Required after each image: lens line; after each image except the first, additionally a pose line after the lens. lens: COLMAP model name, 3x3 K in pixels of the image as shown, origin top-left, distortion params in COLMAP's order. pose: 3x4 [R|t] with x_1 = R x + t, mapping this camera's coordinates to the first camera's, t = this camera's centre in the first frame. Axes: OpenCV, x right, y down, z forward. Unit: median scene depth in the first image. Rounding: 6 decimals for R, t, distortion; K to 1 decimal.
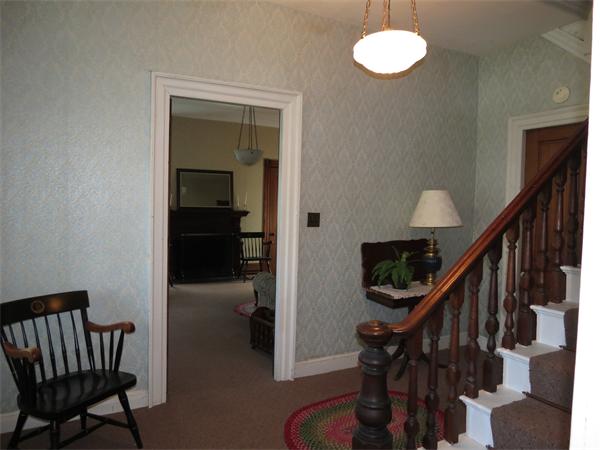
lens RADIAL K [[430.1, 0, 300.0], [0, 430.1, 225.0], [0, 0, 1]] dist [-0.002438, 0.000408]
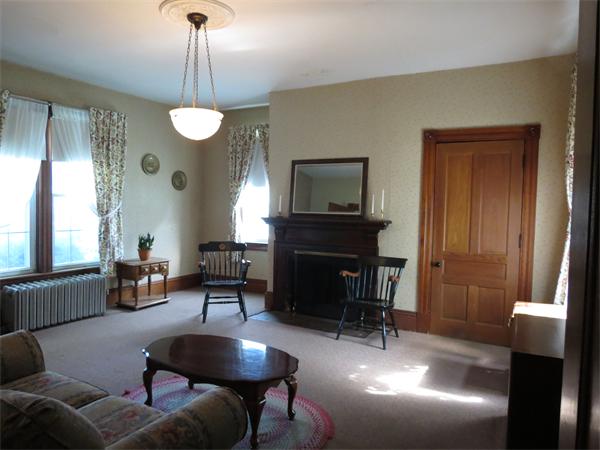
lens RADIAL K [[430.1, 0, 300.0], [0, 430.1, 225.0], [0, 0, 1]] dist [-0.002438, 0.000408]
pose [[0.549380, 0.020872, -0.835312, 0.313337], [-0.057590, 0.998257, -0.012933, -0.012464], [0.833586, 0.055210, 0.549624, 0.577332]]
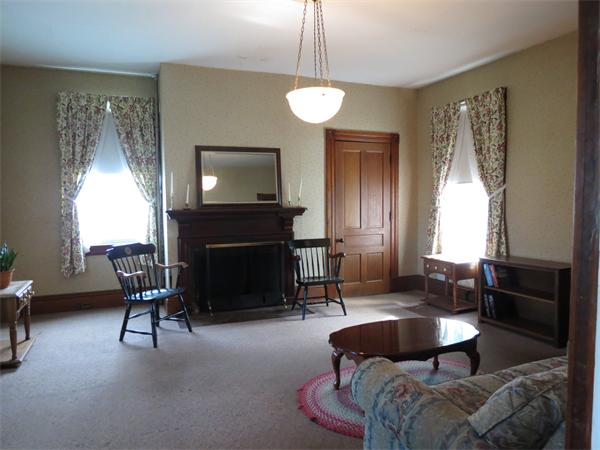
lens RADIAL K [[437.9, 0, 300.0], [0, 437.9, 225.0], [0, 0, 1]] dist [-0.044613, -0.000802]
pose [[0.995318, -0.025463, -0.093241, -0.065336], [0.026908, 0.999536, 0.014273, -0.015161], [0.092835, -0.016715, 0.995541, 0.329248]]
